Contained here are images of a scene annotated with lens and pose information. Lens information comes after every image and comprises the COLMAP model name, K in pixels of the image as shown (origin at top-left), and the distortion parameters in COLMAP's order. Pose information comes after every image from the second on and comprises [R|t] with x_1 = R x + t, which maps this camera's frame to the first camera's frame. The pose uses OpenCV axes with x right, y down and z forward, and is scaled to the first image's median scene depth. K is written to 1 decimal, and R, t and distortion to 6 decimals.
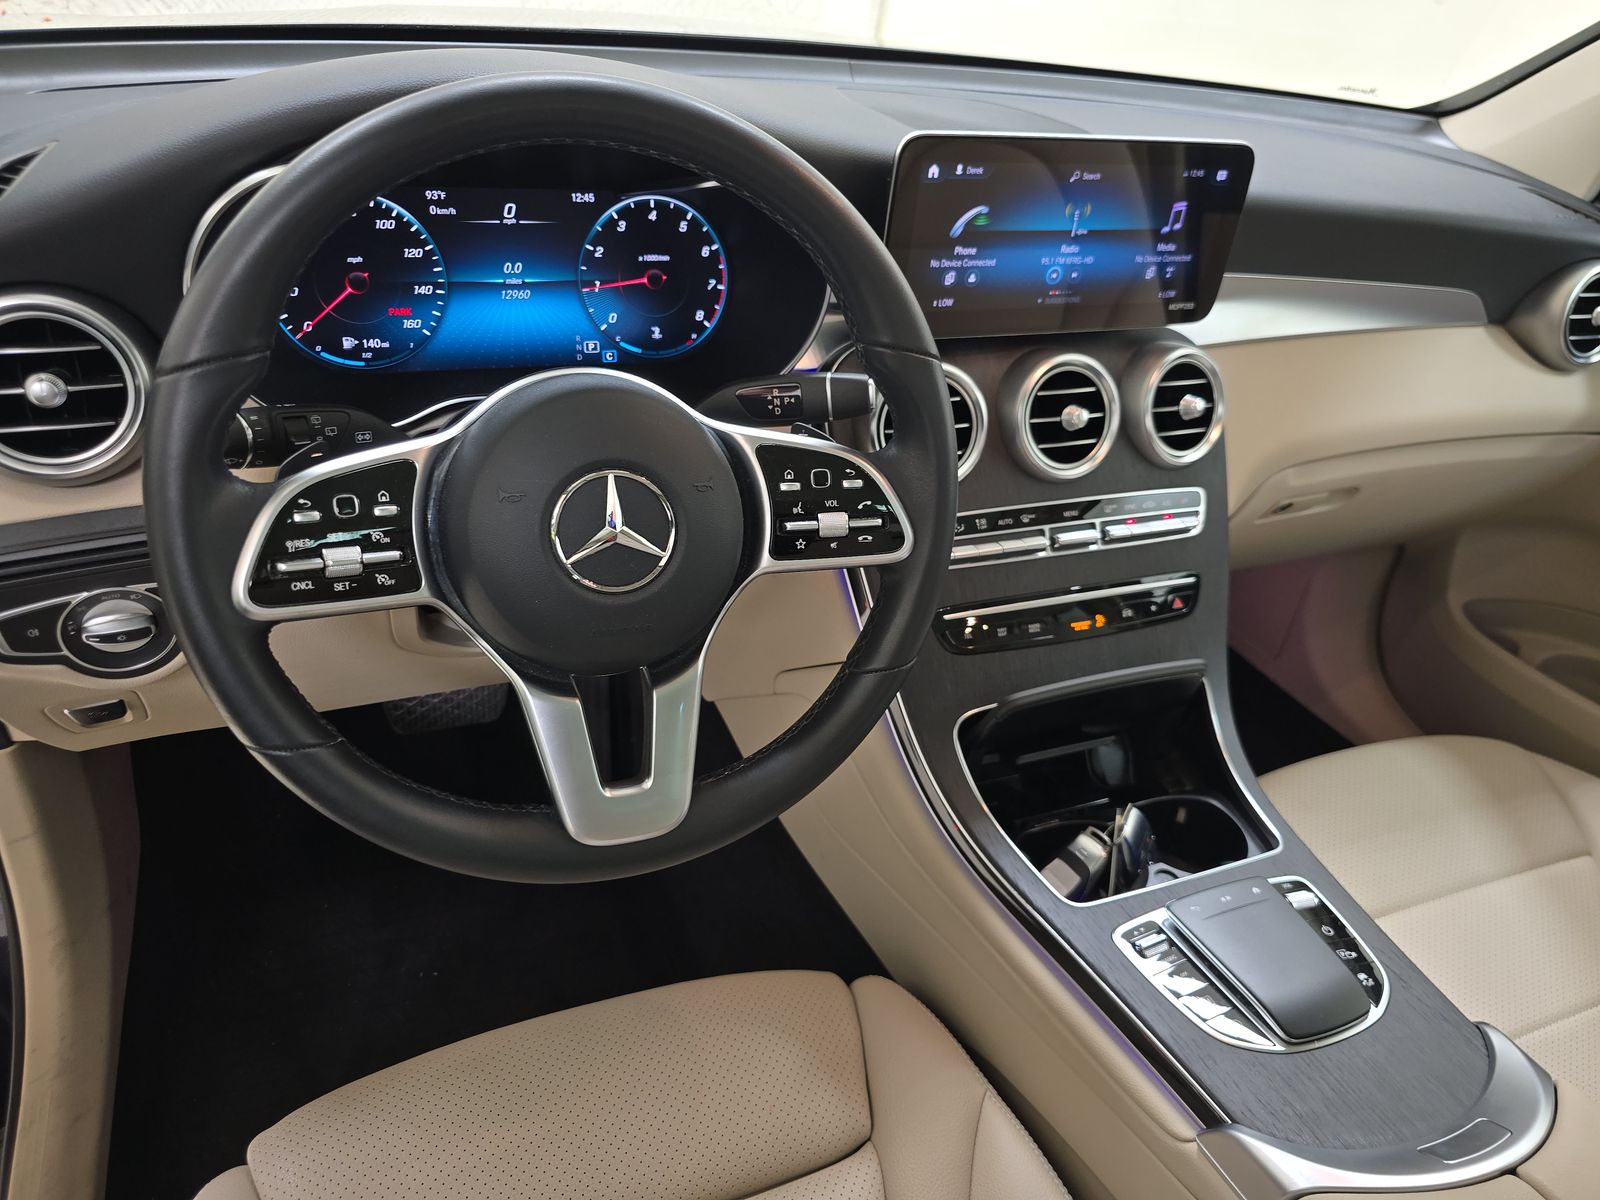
lens RADIAL K [[1094.5, 0, 806.9], [0, 1094.5, 594.8], [0, 0, 1]] dist [0.076446, -0.130271]
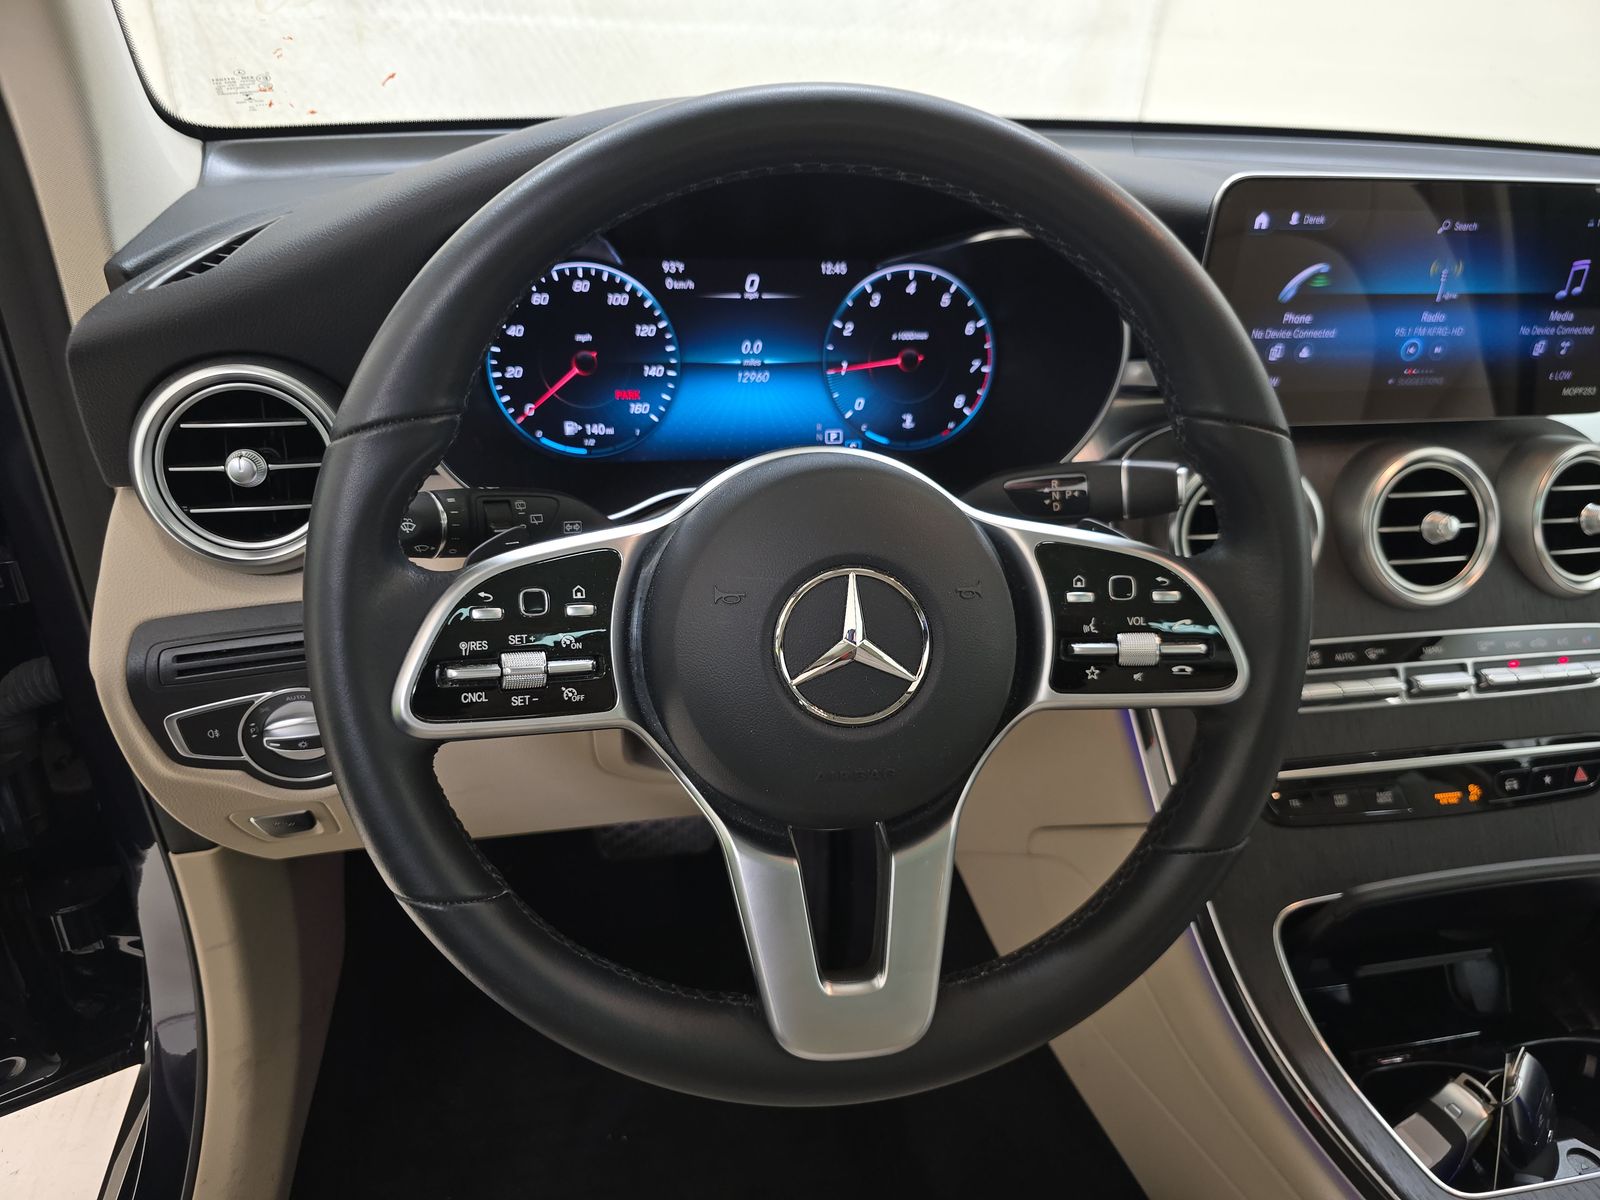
lens RADIAL K [[1094.5, 0, 806.9], [0, 1094.5, 594.8], [0, 0, 1]] dist [0.076446, -0.130271]
pose [[0.978590, 0.030518, -0.203545, -0.039157], [-0.053315, 0.992777, -0.107476, -0.006639], [0.198795, 0.116027, 0.973149, 0.181110]]
